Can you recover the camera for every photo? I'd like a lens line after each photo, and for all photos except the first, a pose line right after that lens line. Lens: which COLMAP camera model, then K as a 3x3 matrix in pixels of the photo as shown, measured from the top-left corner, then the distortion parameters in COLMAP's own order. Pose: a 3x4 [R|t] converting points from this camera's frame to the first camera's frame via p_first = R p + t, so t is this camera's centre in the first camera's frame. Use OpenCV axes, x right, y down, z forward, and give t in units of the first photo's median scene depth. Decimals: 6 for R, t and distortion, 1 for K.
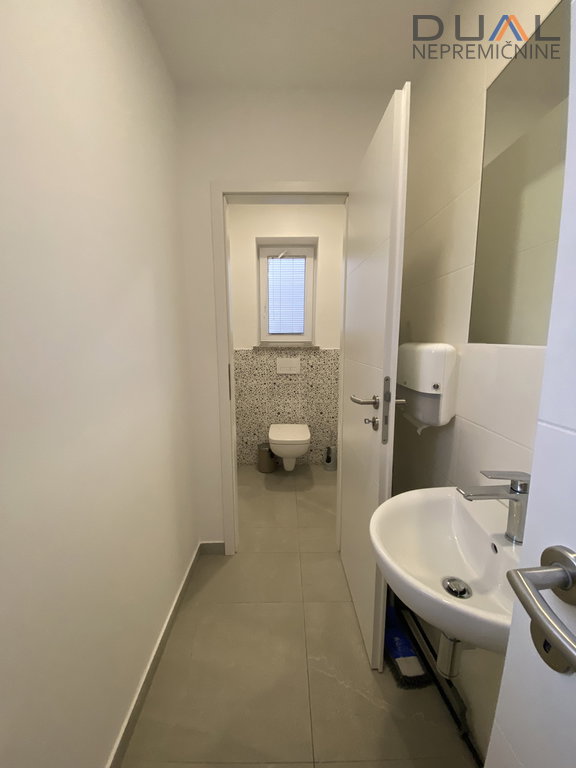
lens RADIAL K [[312.4, 0, 288.0], [0, 312.4, 384.0], [0, 0, 1]] dist [0.001369, -0.014286]
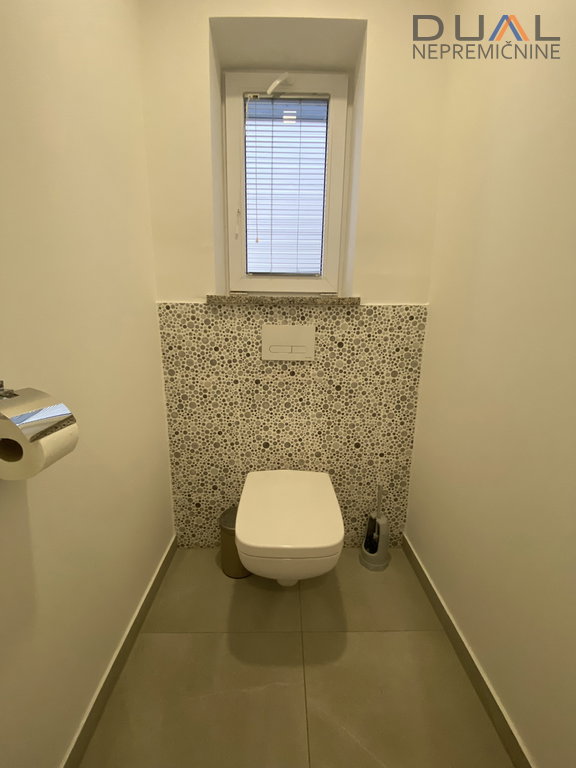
lens RADIAL K [[310.0, 0, 288.0], [0, 310.0, 384.0], [0, 0, 1]] dist [0.010233, -0.014682]
pose [[0.999925, 0.010444, 0.006373, -0.001041], [-0.010789, 0.998336, 0.056641, -0.024036], [-0.005771, -0.056705, 0.998374, 0.550164]]
